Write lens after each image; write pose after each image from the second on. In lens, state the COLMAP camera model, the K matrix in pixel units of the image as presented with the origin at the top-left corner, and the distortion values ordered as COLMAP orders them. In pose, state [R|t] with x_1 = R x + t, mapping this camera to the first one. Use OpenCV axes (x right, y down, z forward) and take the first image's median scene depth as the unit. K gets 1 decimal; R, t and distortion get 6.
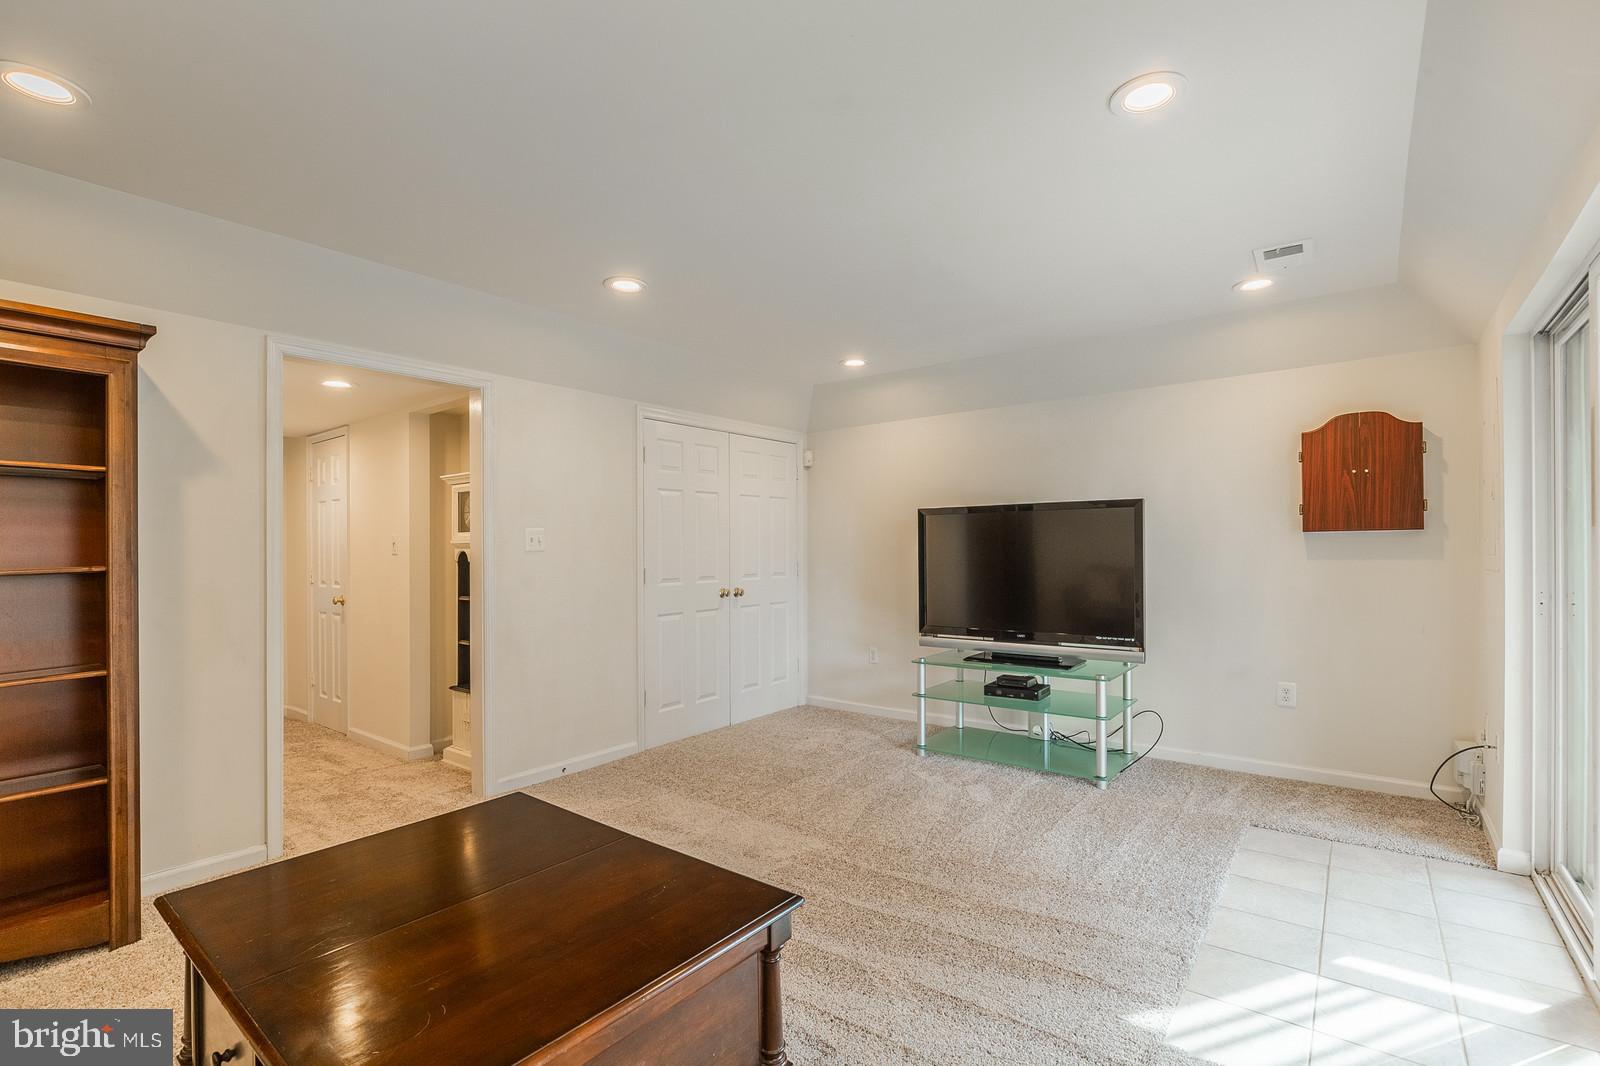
lens RADIAL K [[749.5, 0, 807.1], [0, 749.5, 535.1], [0, 0, 1]] dist [-0.002611, 0.000253]
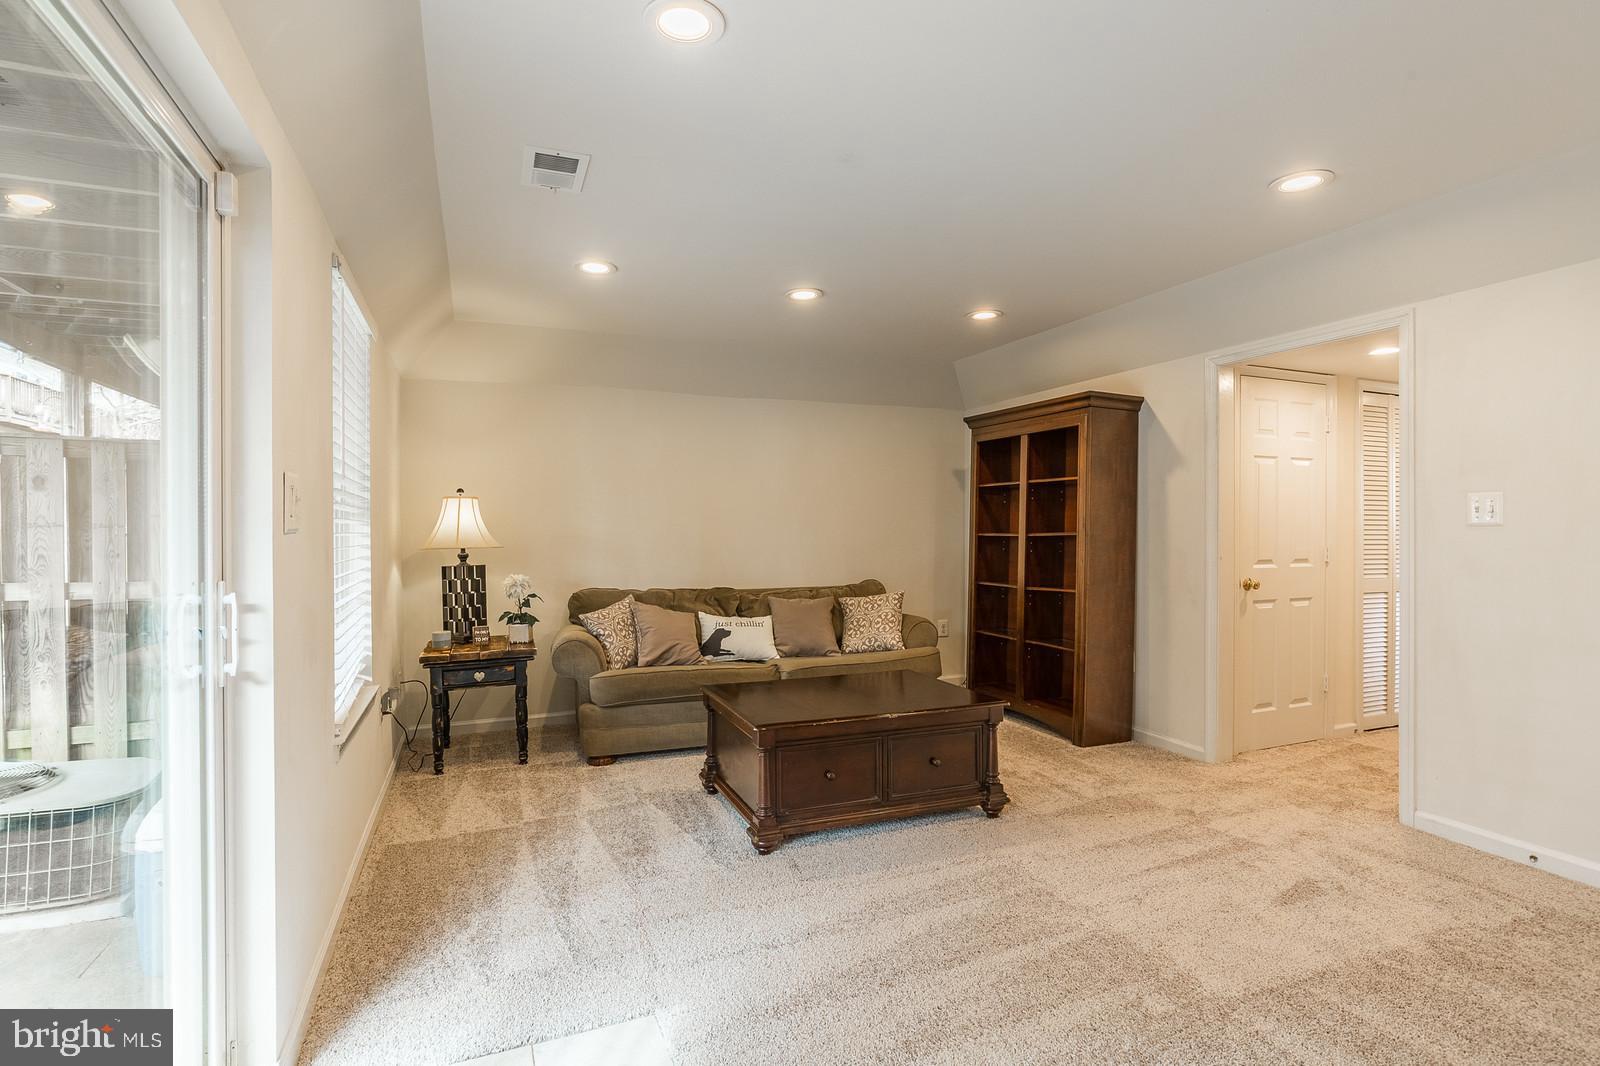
lens RADIAL K [[749.5, 0, 800.8], [0, 749.5, 534.3], [0, 0, 1]] dist [-0.002611, 0.000253]
pose [[-0.494773, 0.011206, -0.868950, 0.688029], [0.017446, 0.999843, 0.002960, 0.020511], [0.868847, -0.013696, -0.494891, 0.948235]]
